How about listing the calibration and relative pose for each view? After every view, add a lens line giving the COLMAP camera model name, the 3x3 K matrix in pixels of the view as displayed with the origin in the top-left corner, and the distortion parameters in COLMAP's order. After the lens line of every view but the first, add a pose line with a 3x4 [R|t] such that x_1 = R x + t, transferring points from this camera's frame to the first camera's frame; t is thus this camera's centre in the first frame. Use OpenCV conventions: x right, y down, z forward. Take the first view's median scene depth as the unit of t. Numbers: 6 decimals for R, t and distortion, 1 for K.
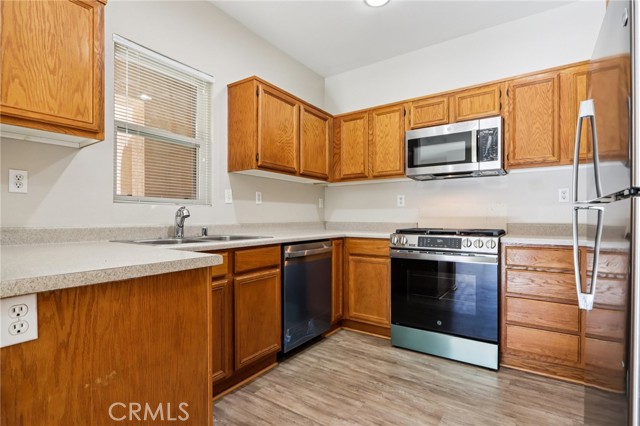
lens RADIAL K [[313.8, 0, 318.0], [0, 313.8, 219.8], [0, 0, 1]] dist [-0.000234, 0.000060]
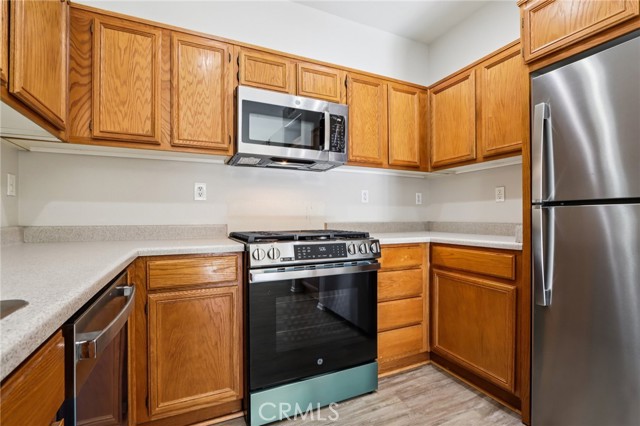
lens RADIAL K [[296.5, 0, 317.8], [0, 296.5, 215.1], [0, 0, 1]] dist [-0.008429, 0.000150]
pose [[0.504070, 0.000457, 0.863663, -0.176231], [0.007731, 0.999957, -0.005041, -0.006352], [-0.863628, 0.009218, 0.504045, 0.554931]]
